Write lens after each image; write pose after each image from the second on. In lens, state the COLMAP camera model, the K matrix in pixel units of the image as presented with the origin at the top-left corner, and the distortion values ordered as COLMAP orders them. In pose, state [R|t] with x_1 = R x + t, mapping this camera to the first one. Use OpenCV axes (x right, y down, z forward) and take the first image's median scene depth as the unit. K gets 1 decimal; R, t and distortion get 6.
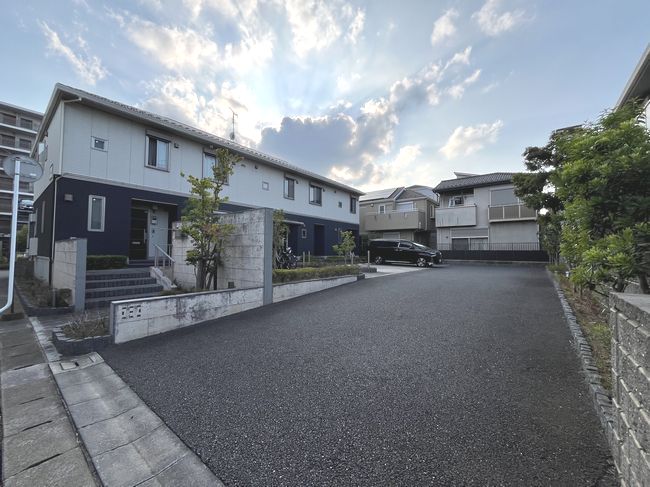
lens RADIAL K [[265.8, 0, 325.0], [0, 265.8, 243.5], [0, 0, 1]] dist [-0.001026, 0.000230]
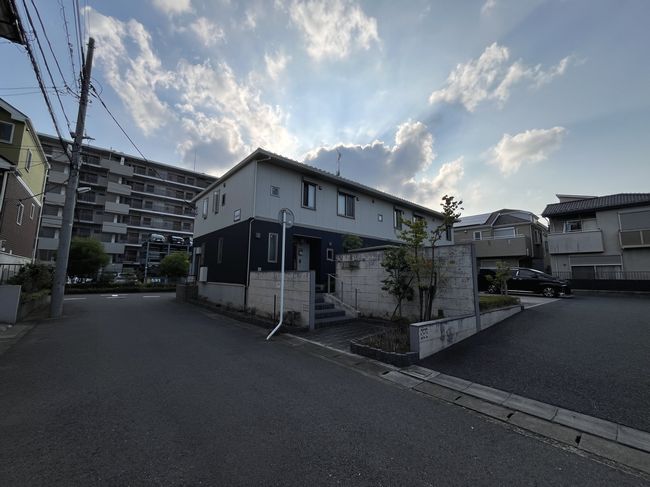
lens RADIAL K [[265.8, 0, 325.0], [0, 265.8, 243.5], [0, 0, 1]] dist [-0.001026, 0.000230]
pose [[0.982952, -0.016036, -0.183164, -0.330967], [-0.001449, 0.995483, -0.094930, -0.014218], [0.183859, 0.093577, 0.978488, -0.116121]]
